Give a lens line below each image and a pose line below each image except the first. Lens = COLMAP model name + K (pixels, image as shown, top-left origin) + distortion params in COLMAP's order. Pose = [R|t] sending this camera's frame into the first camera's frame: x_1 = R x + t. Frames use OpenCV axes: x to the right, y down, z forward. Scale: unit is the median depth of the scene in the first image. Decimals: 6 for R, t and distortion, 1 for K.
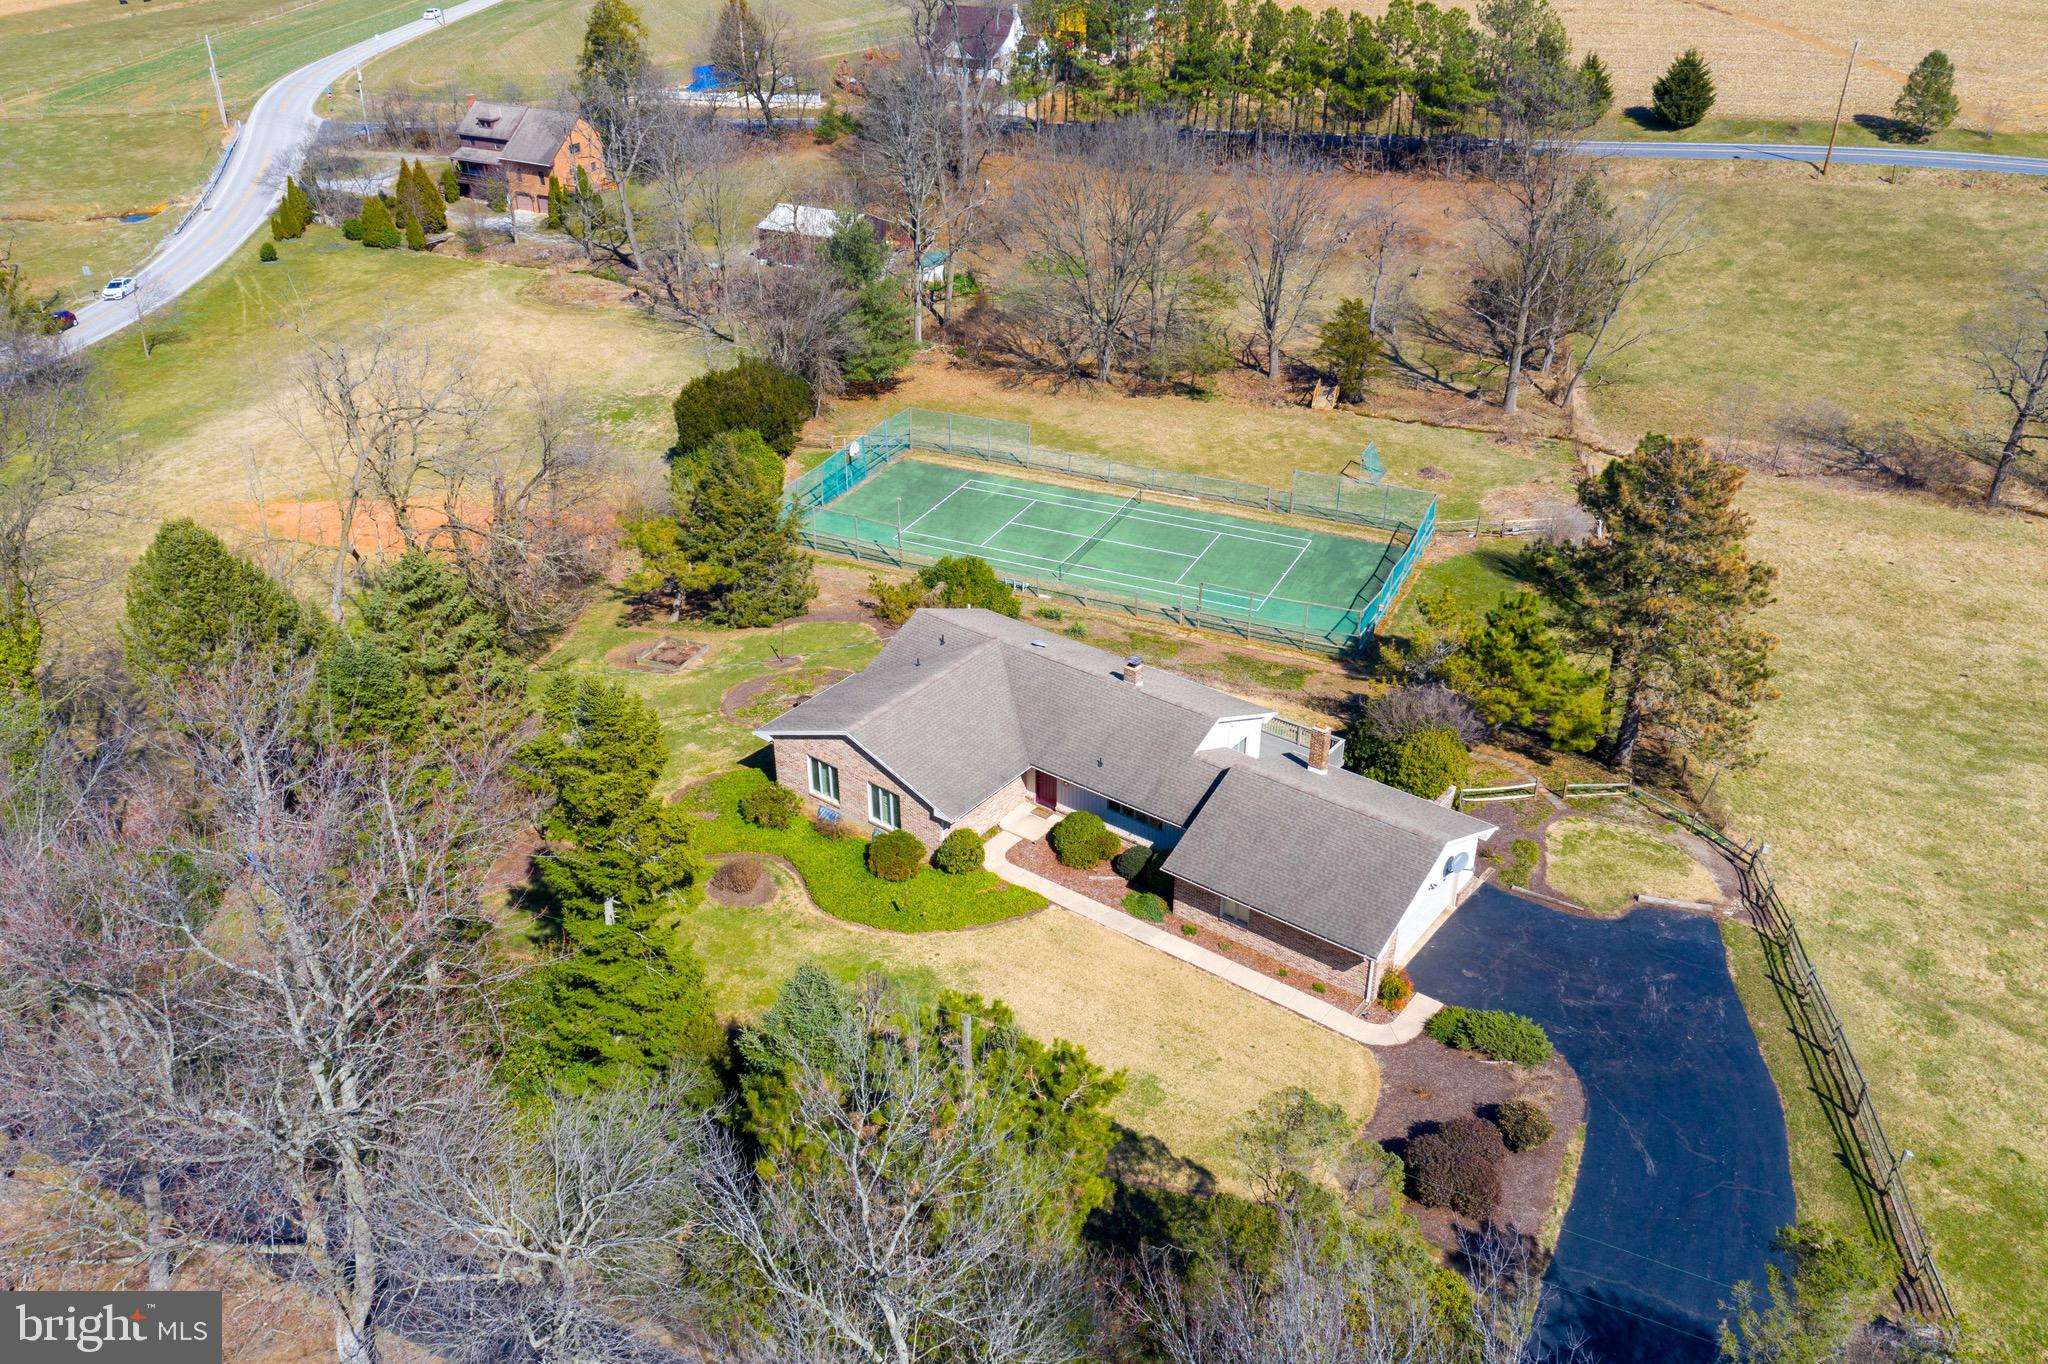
lens RADIAL K [[1625.4, 0, 1021.8], [0, 1625.4, 693.2], [0, 0, 1]] dist [0.002145, 0.011065]
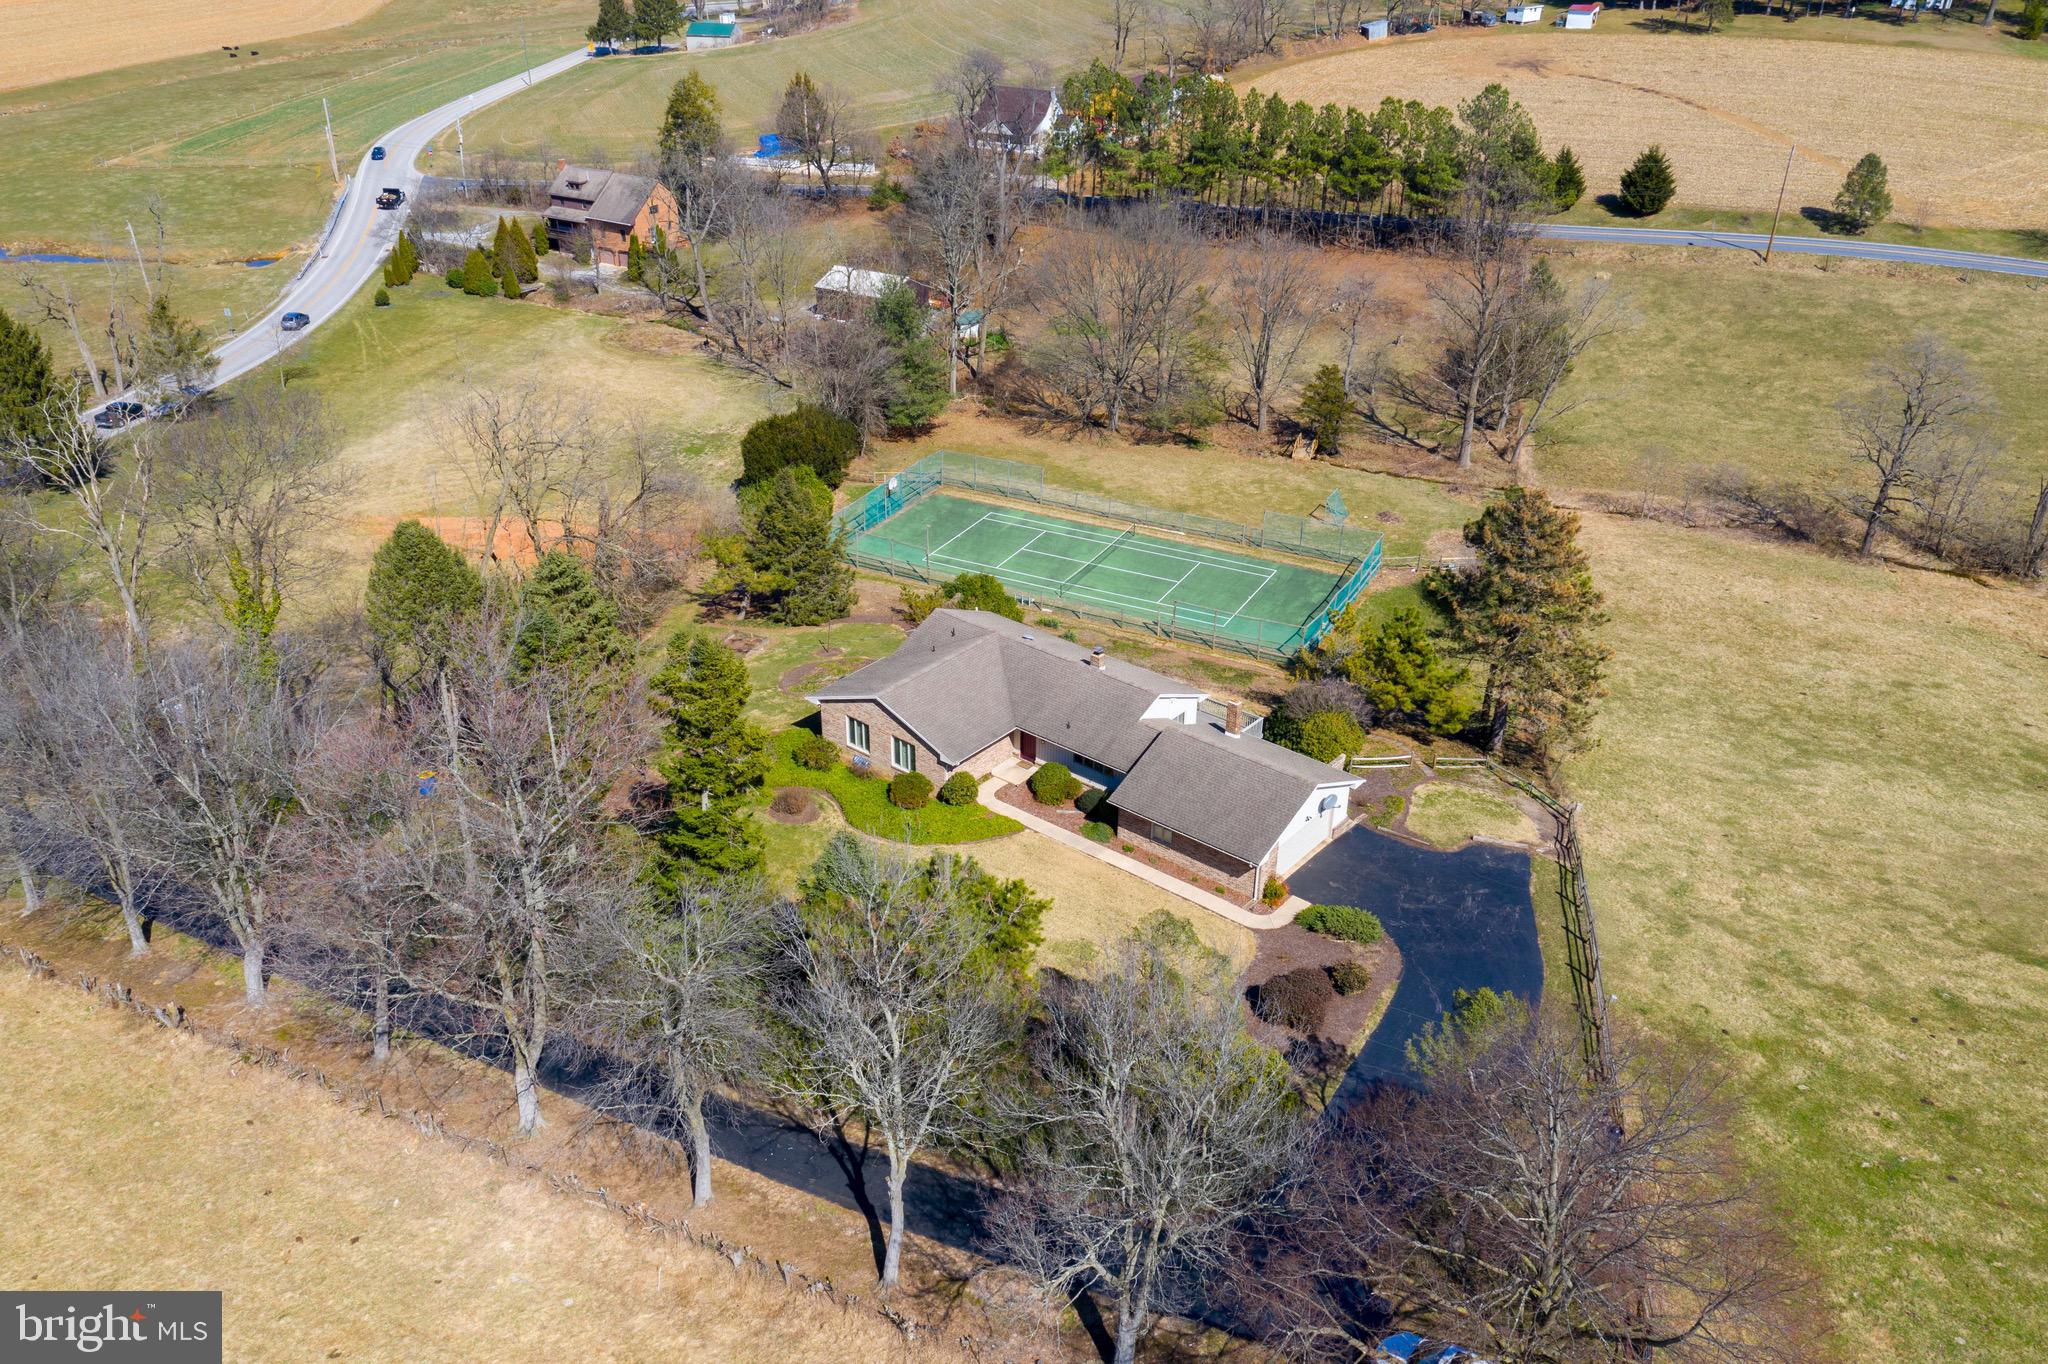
lens RADIAL K [[1627.5, 0, 1021.2], [0, 1627.5, 694.4], [0, 0, 1]] dist [-0.001893, 0.022148]
pose [[0.999322, 0.027928, -0.023981, 0.021383], [-0.028485, 0.999324, -0.023240, 0.025714], [0.023316, 0.023907, 0.999442, -0.164717]]
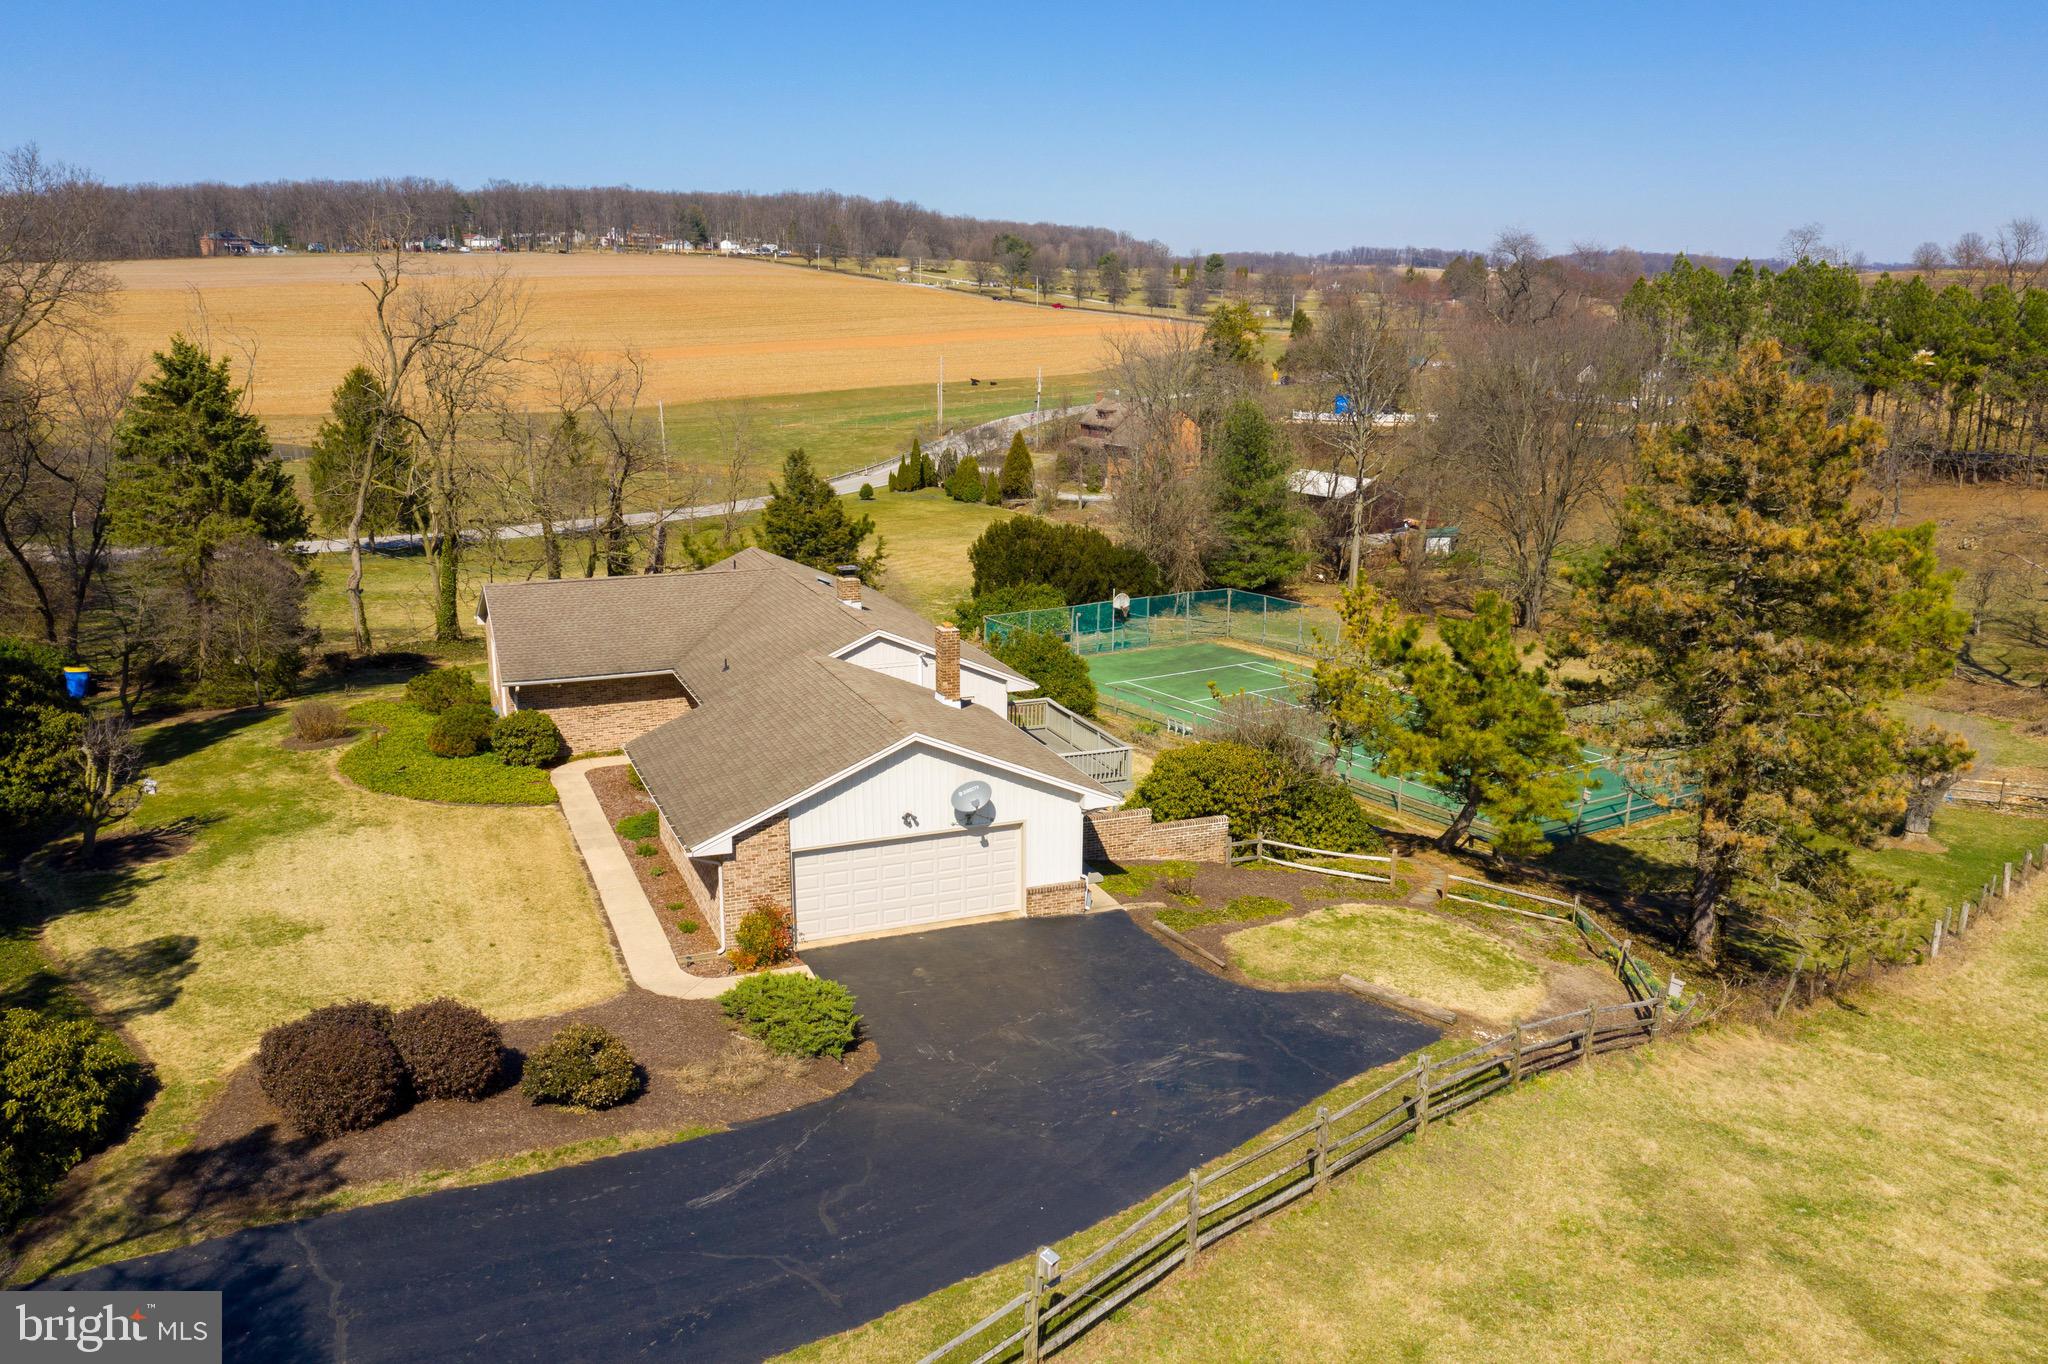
lens RADIAL K [[1625.4, 0, 1021.8], [0, 1625.4, 693.2], [0, 0, 1]] dist [0.002145, 0.011065]
pose [[0.861030, 0.127849, -0.492221, 0.274240], [-0.259707, 0.942702, -0.209442, 0.089918], [0.437240, 0.308169, 0.844898, 0.232952]]
